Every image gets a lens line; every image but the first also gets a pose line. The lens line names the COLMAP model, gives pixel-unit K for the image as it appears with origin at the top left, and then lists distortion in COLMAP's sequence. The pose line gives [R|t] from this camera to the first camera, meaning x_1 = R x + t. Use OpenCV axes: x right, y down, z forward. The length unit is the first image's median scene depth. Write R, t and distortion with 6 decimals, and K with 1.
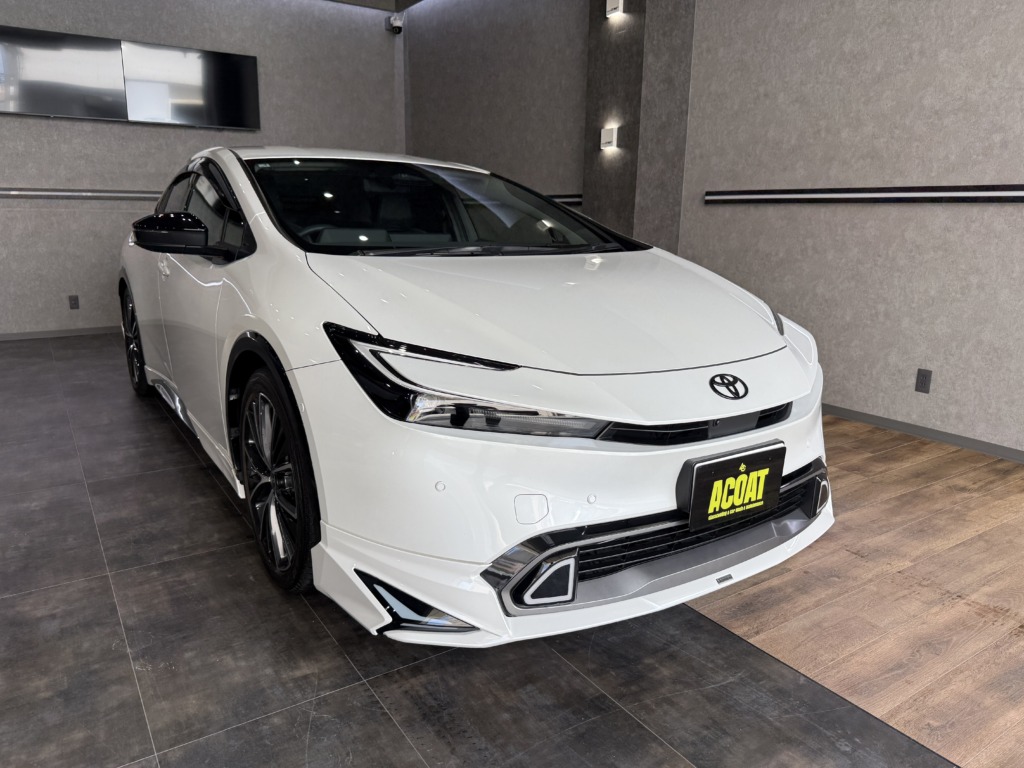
lens RADIAL K [[719.4, 0, 506.0], [0, 719.4, 386.7], [0, 0, 1]] dist [-0.008799, -0.005195]
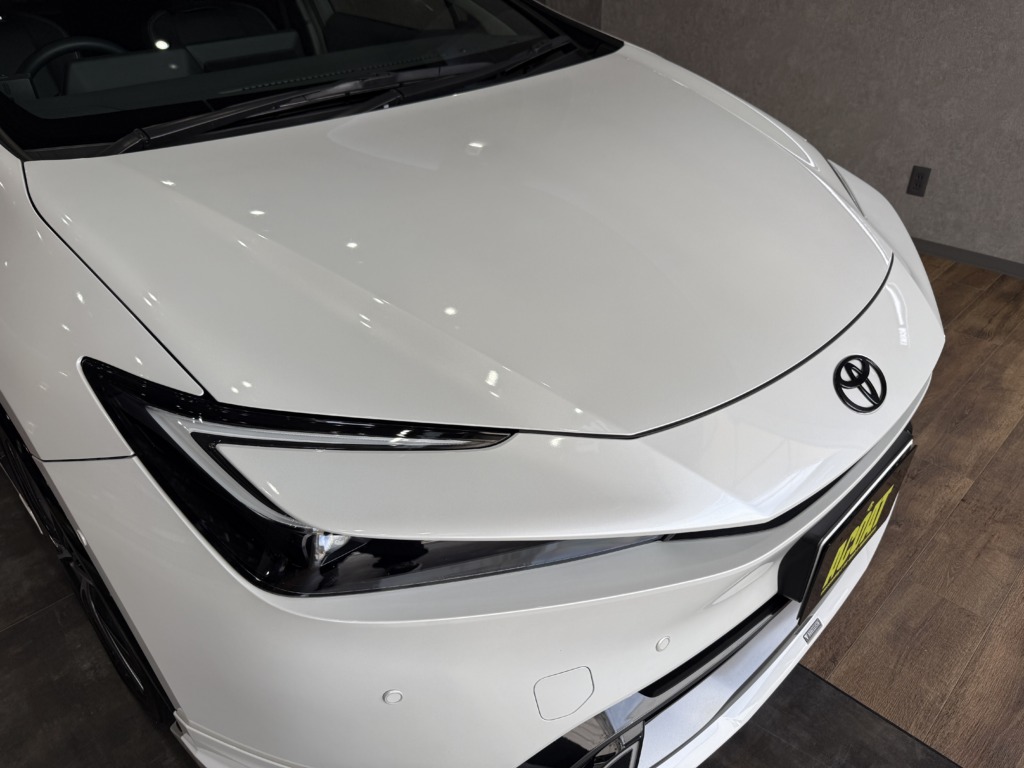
lens RADIAL K [[719.4, 0, 508.0], [0, 719.4, 385.4], [0, 0, 1]] dist [-0.008799, -0.005195]
pose [[0.980853, -0.134373, 0.140962, -0.023373], [0.079622, 0.937260, 0.339418, -0.105875], [-0.177727, -0.321695, 0.930014, 0.252476]]
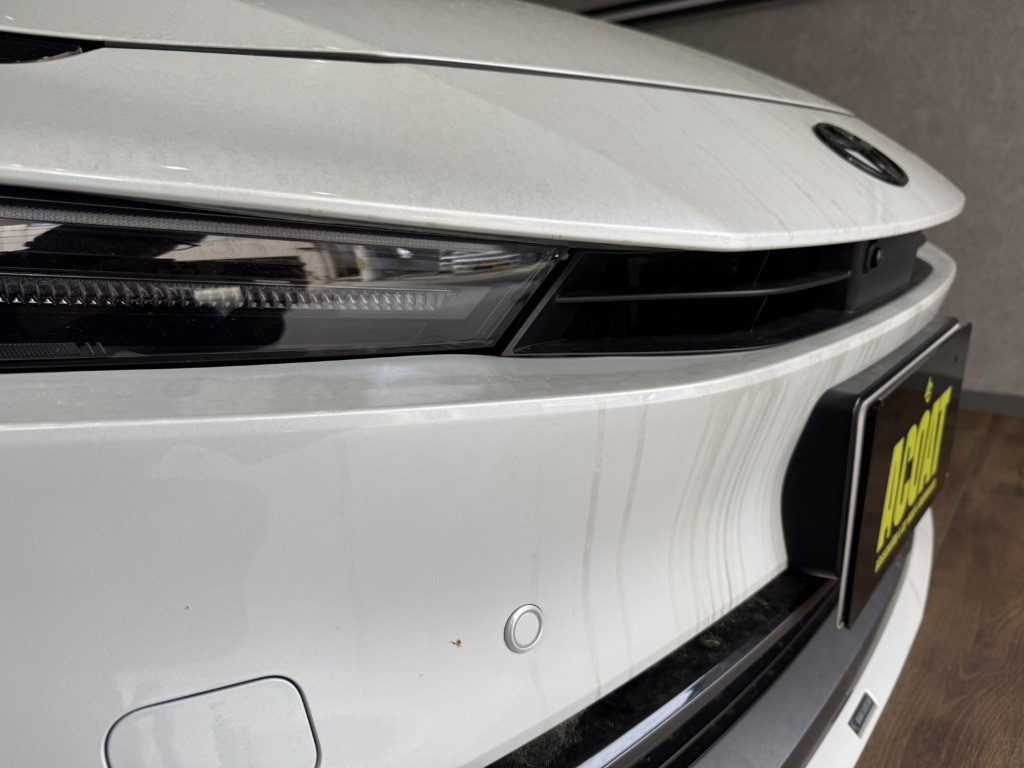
lens RADIAL K [[719.4, 0, 519.8], [0, 719.4, 365.0], [0, 0, 1]] dist [-0.008799, -0.005195]
pose [[0.960891, -0.135994, 0.241234, 0.034664], [0.132057, 0.990710, 0.032489, 0.031904], [-0.243411, 0.000638, 0.969923, 0.355817]]
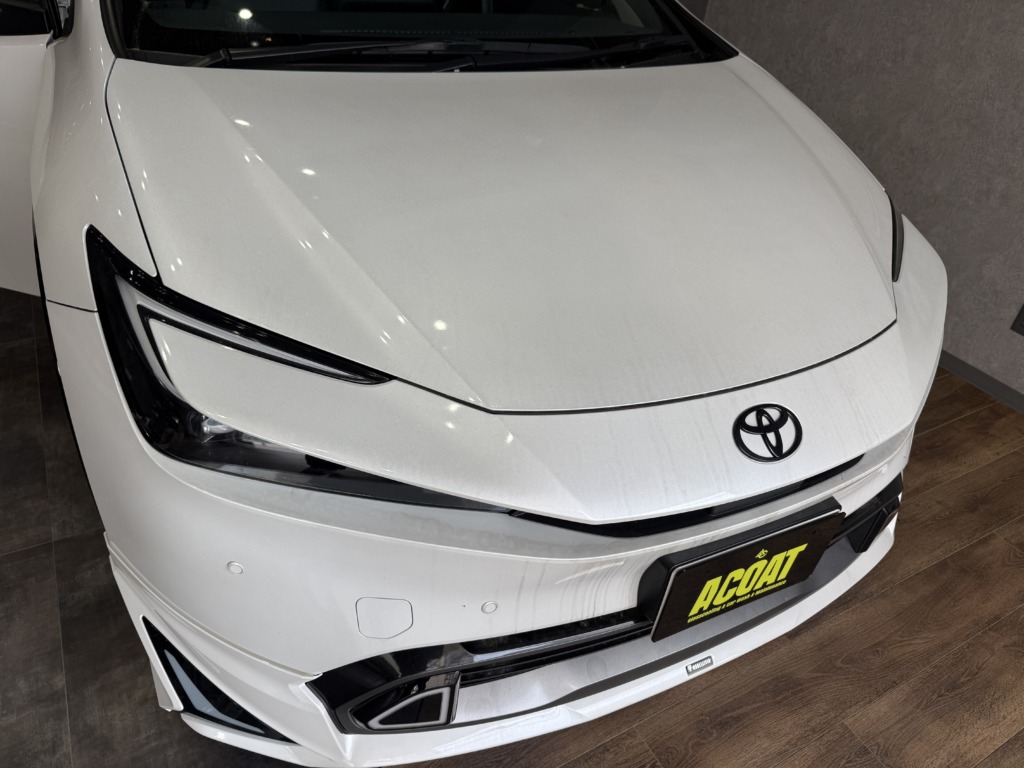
lens RADIAL K [[719.4, 0, 525.1], [0, 719.4, 376.6], [0, 0, 1]] dist [-0.008799, -0.005195]
pose [[0.989645, 0.132986, -0.054006, 0.070516], [-0.104533, 0.925621, 0.363729, -0.111925], [0.098360, -0.354317, 0.929938, 0.228294]]
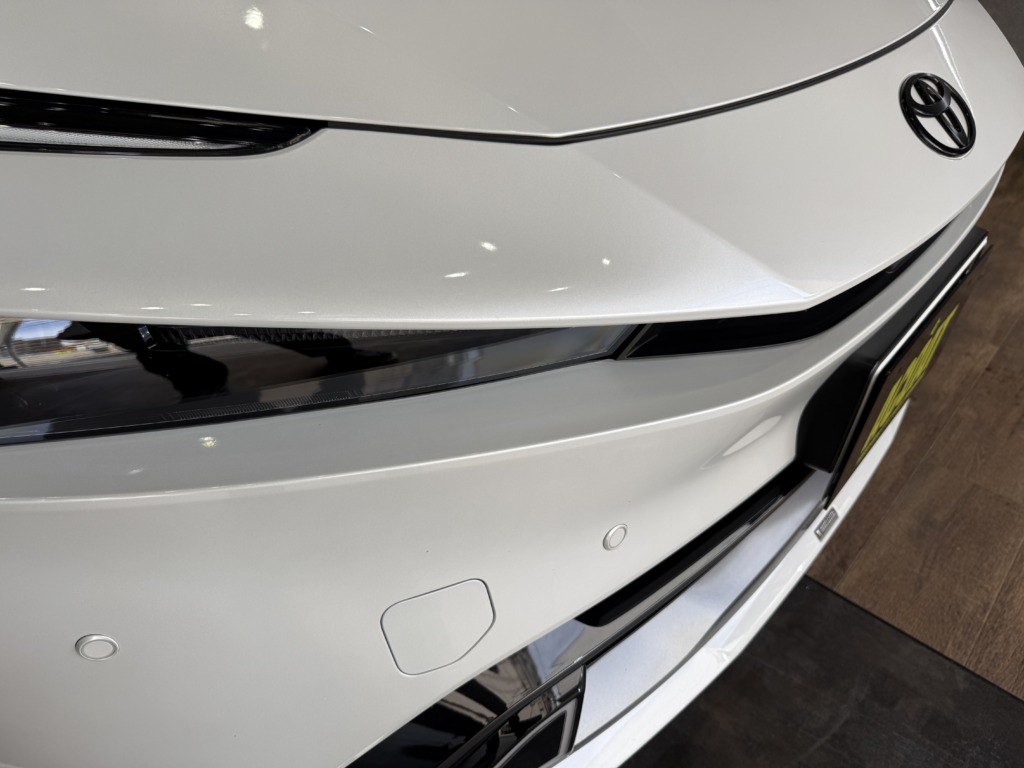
lens RADIAL K [[719.4, 0, 504.3], [0, 719.4, 389.7], [0, 0, 1]] dist [-0.008799, -0.005195]
pose [[0.969786, -0.169470, 0.175486, 0.011134], [0.077560, 0.896188, 0.436843, -0.022718], [-0.231300, -0.410034, 0.882254, 0.337738]]
